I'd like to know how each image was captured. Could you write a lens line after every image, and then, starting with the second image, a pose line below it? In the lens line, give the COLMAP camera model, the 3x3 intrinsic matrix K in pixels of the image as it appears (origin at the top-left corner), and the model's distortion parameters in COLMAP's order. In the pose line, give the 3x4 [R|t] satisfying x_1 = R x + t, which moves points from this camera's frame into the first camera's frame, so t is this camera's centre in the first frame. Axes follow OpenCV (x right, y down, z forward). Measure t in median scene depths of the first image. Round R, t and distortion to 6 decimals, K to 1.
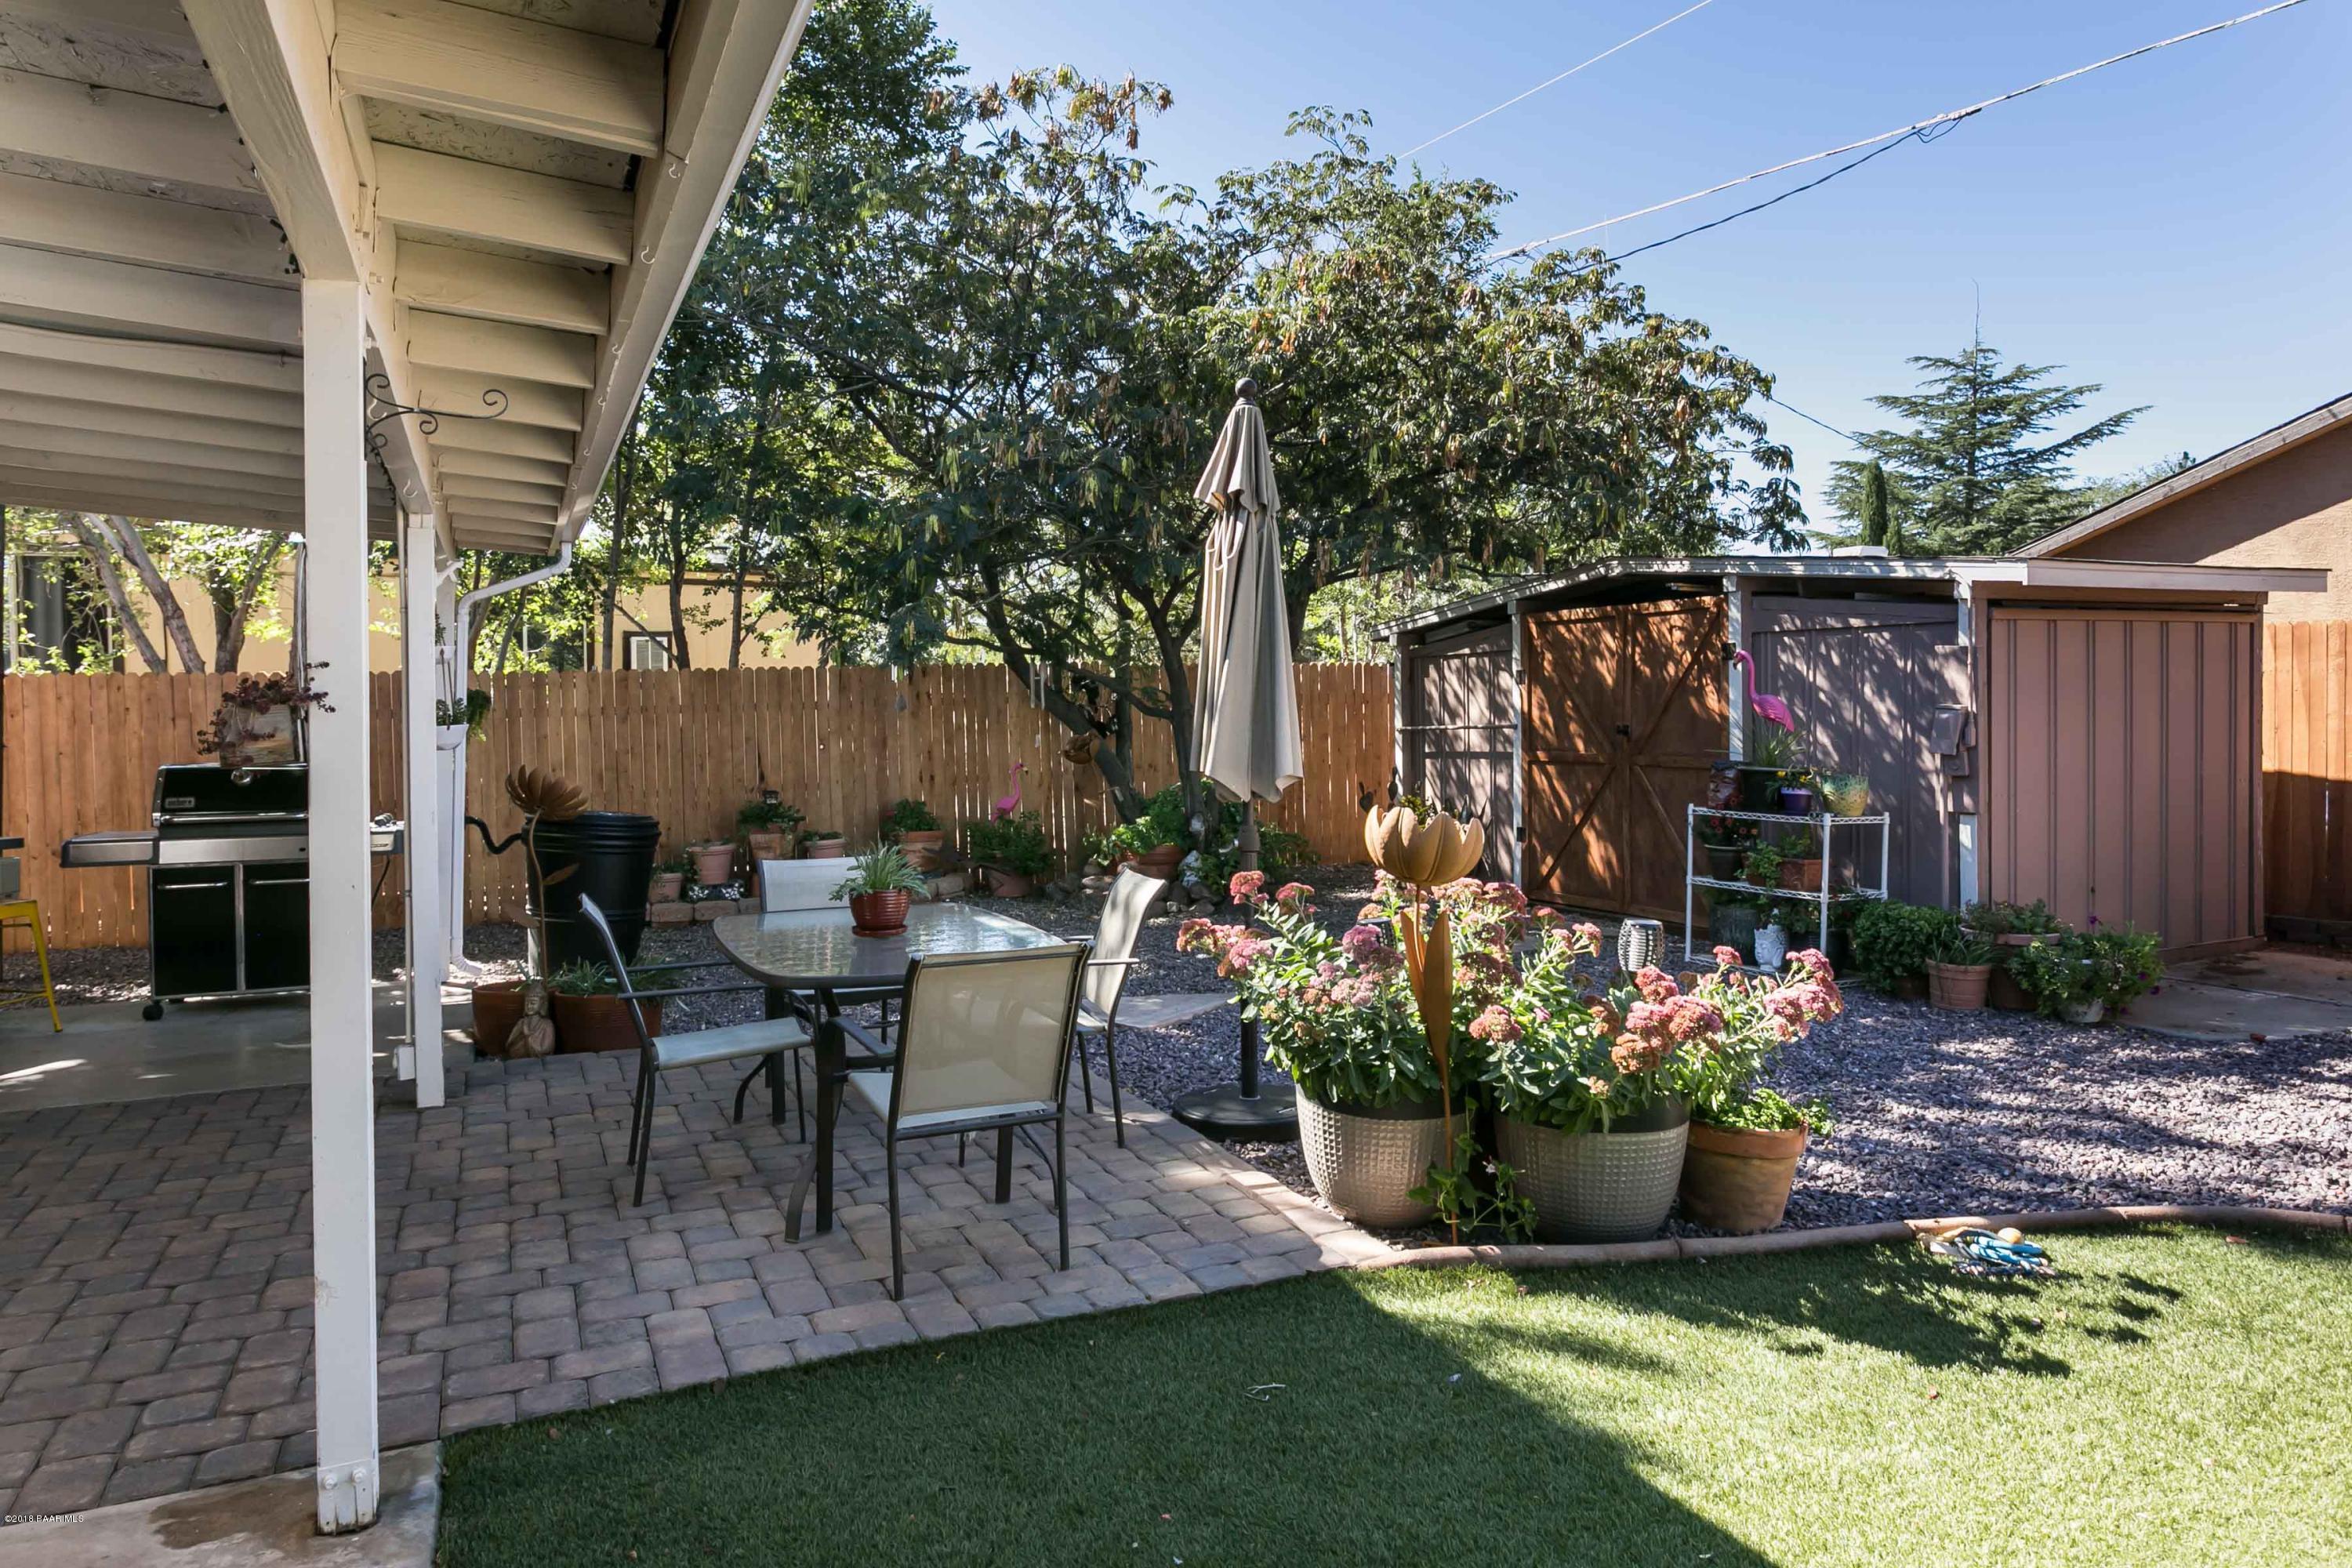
lens RADIAL K [[1444.5, 0, 1082.3], [0, 1444.5, 747.6], [0, 0, 1]] dist [0.005040, 0.001346]
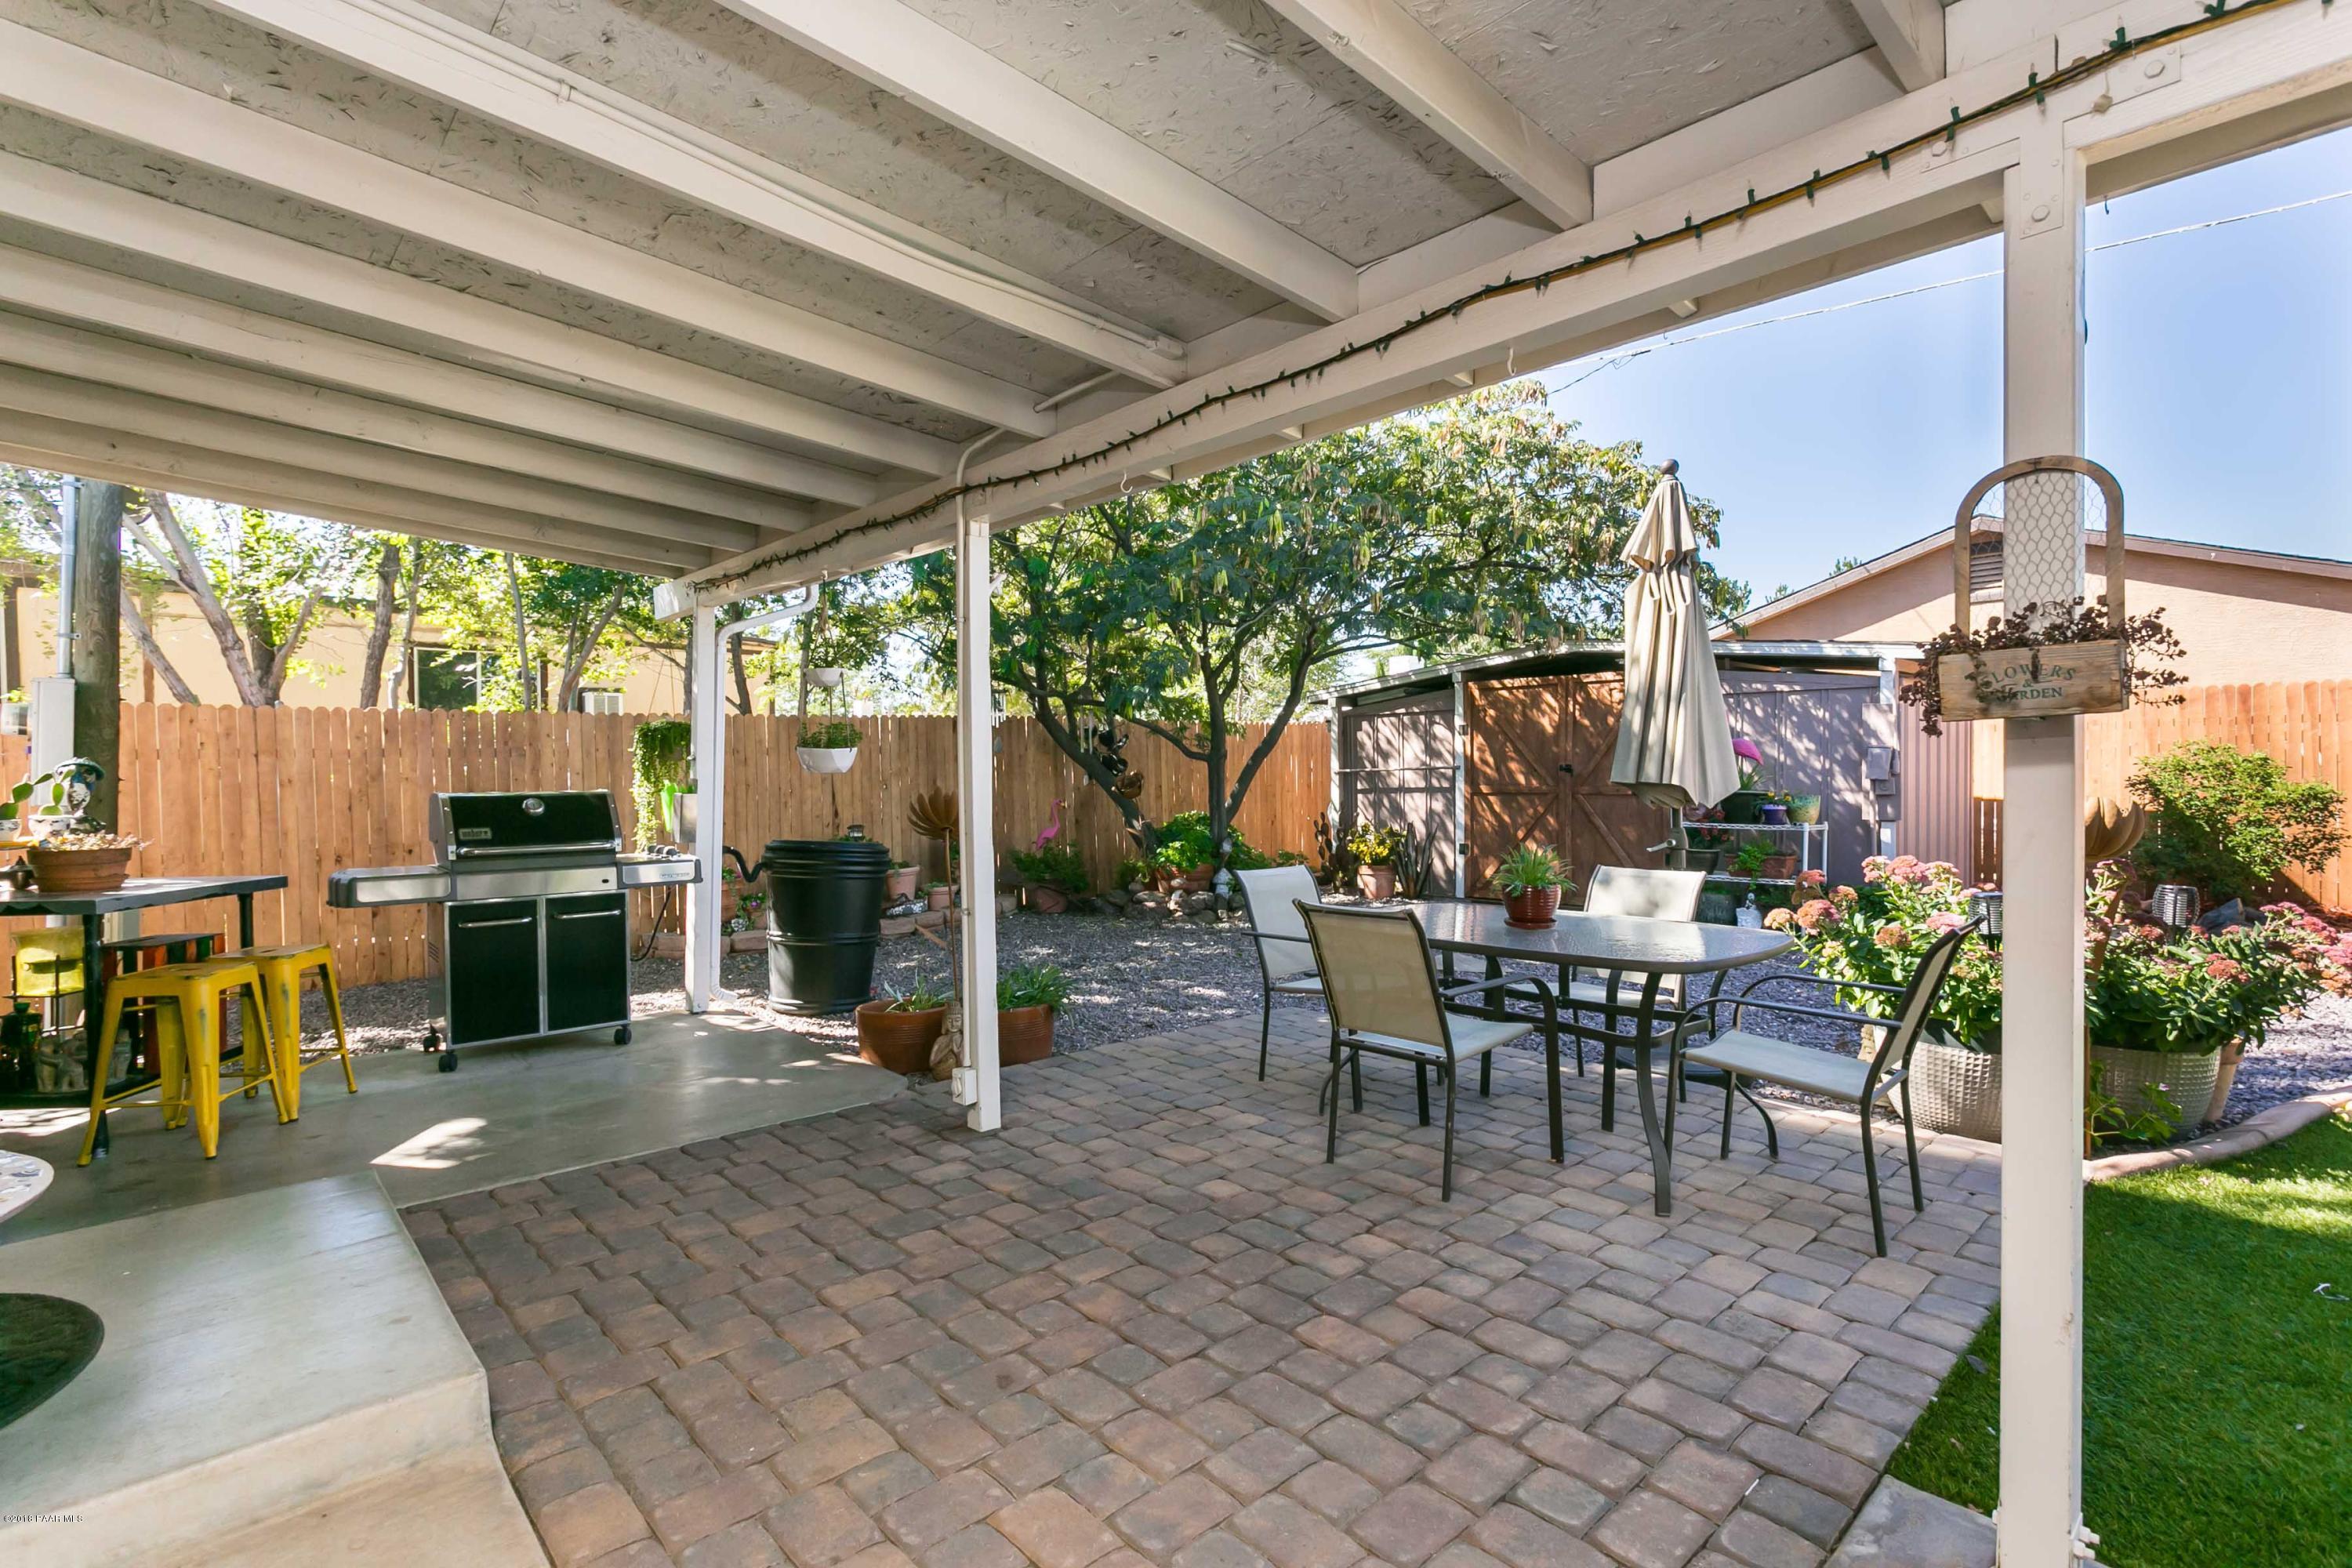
lens RADIAL K [[1111.2, 0, 1164.8], [0, 1111.2, 770.1], [0, 0, 1]] dist [0.011239, -0.000427]
pose [[0.947996, -0.000647, 0.318281, -0.368496], [0.009380, 0.999620, -0.025906, 0.016977], [-0.318143, 0.027544, 0.947643, 0.156835]]
